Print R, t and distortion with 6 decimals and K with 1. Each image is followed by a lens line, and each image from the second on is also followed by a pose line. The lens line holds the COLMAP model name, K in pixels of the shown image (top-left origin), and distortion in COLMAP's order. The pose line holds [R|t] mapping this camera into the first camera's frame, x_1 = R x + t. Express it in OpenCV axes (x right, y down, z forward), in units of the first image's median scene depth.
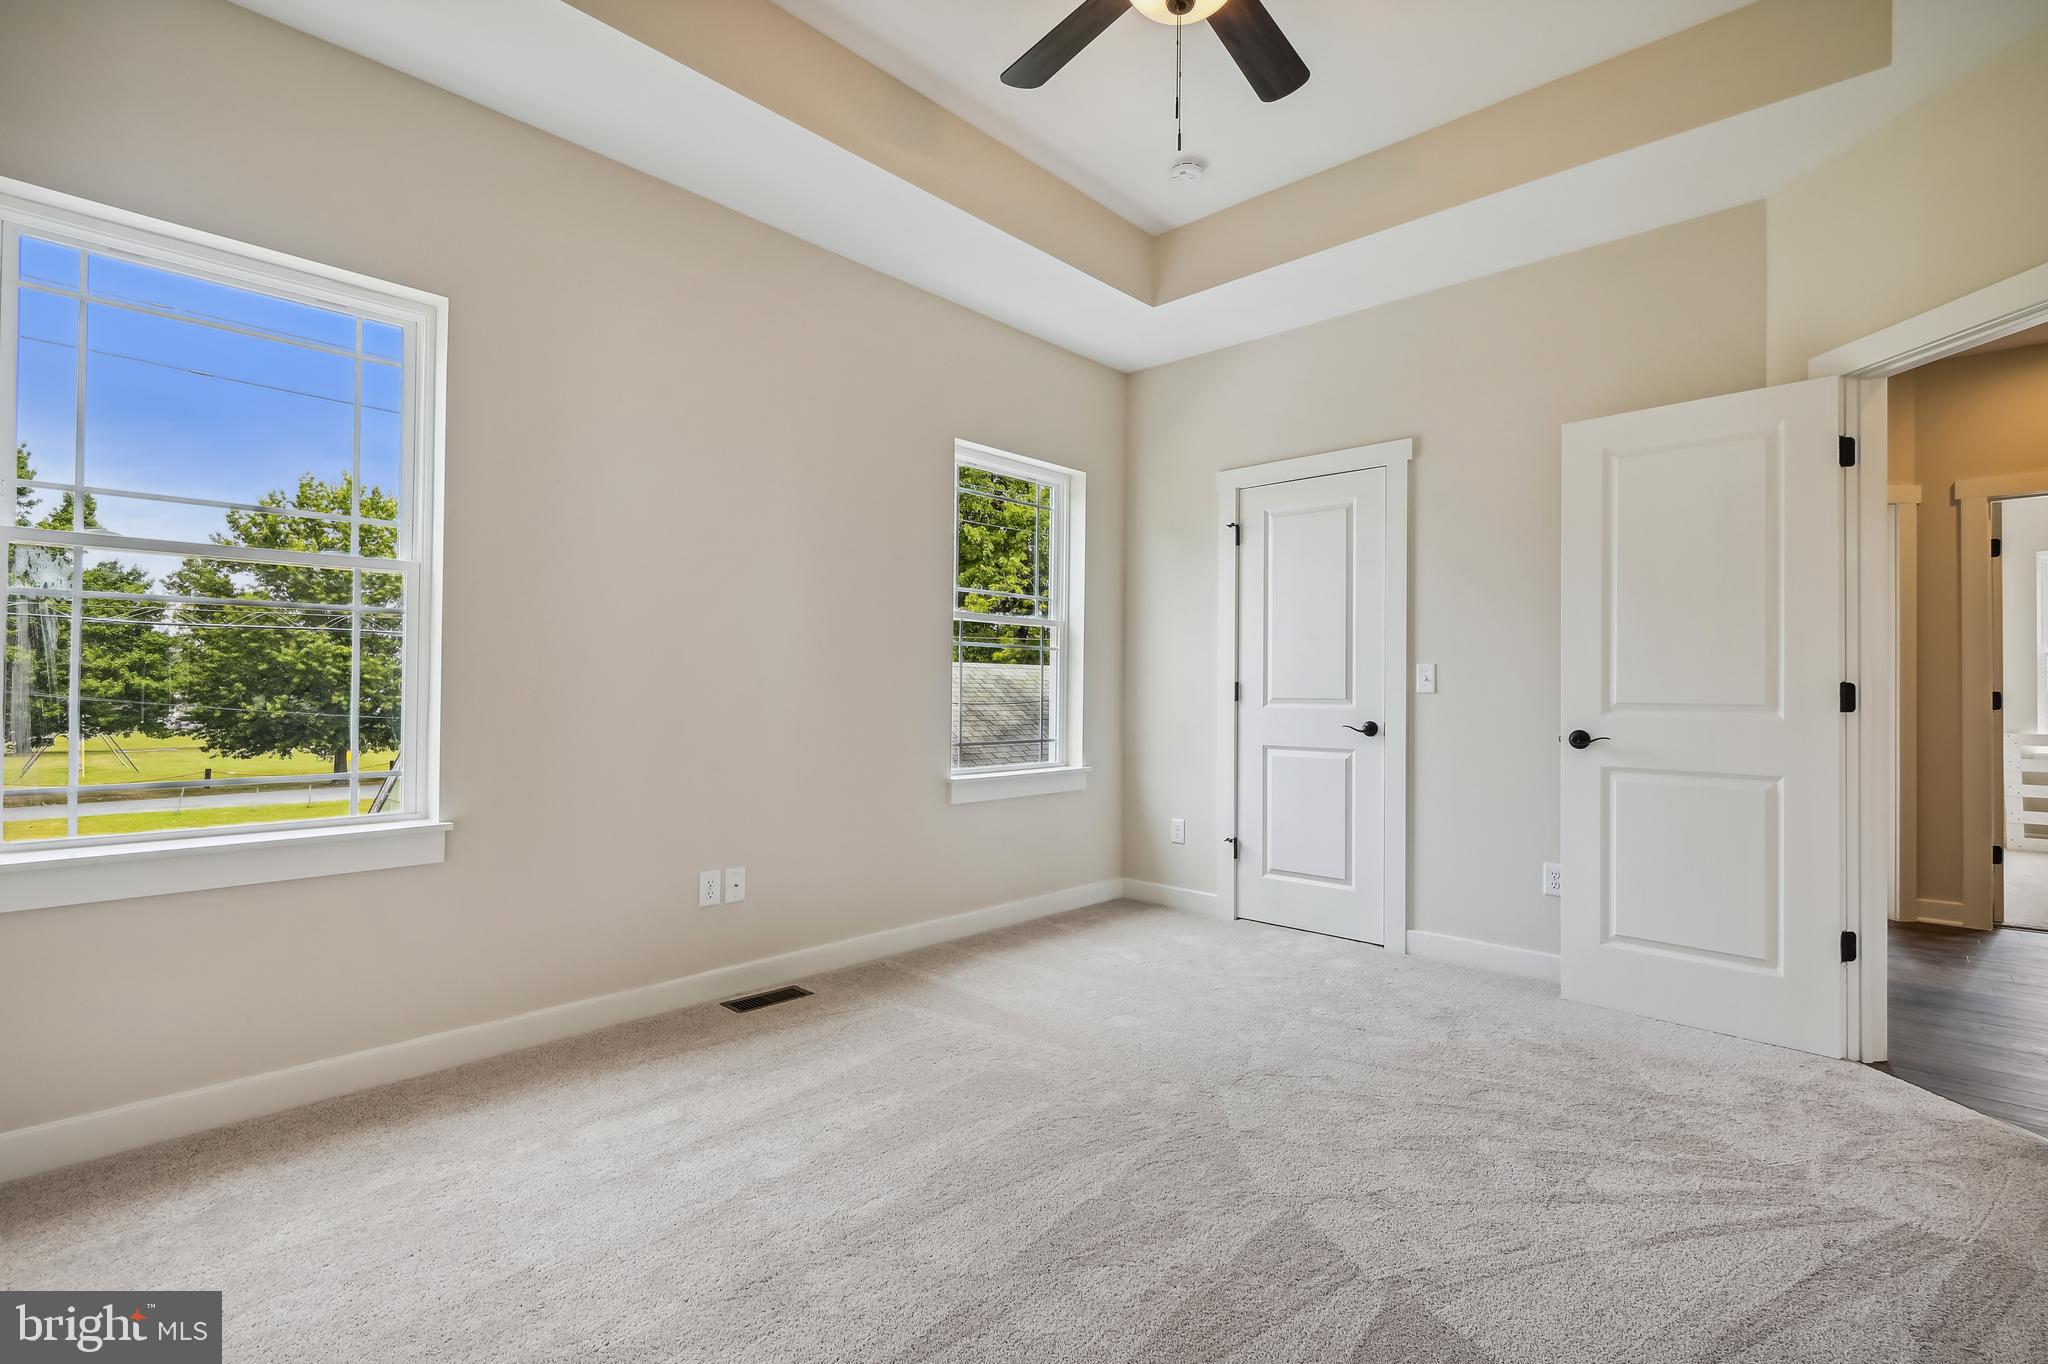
lens RADIAL K [[940.1, 0, 1033.5], [0, 940.1, 681.5], [0, 0, 1]] dist [-0.000751, -0.000325]
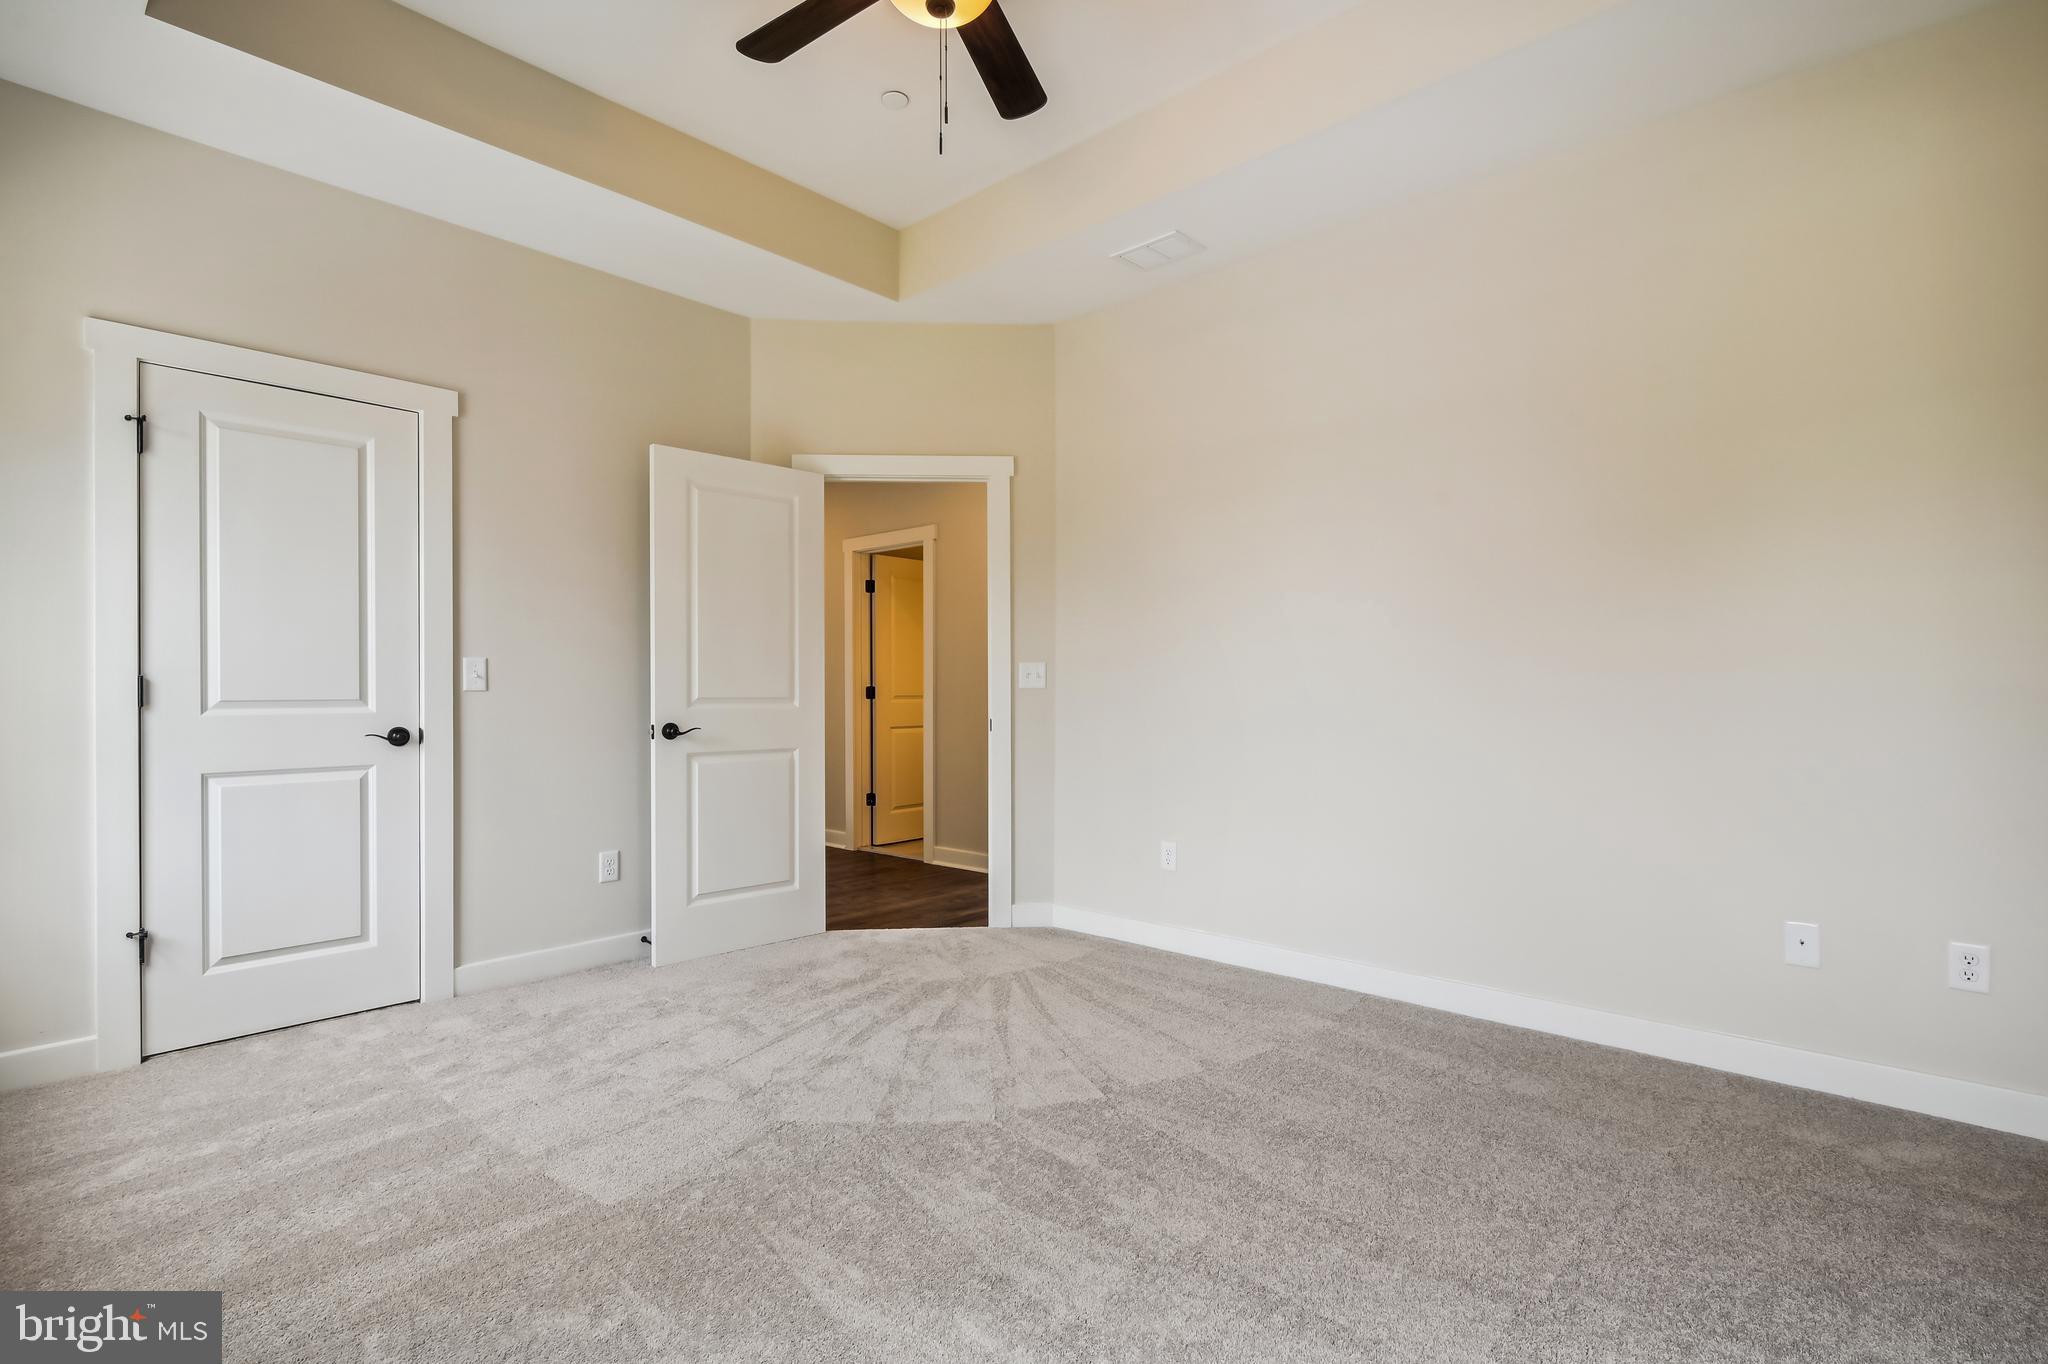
lens RADIAL K [[953.9, 0, 1032.2], [0, 953.9, 694.4], [0, 0, 1]] dist [0.000976, 0.000501]
pose [[-0.007131, -0.013132, 0.999888, -0.472532], [-0.007262, 0.999888, 0.013080, -0.000009], [-0.999948, -0.007167, -0.007226, 0.485749]]
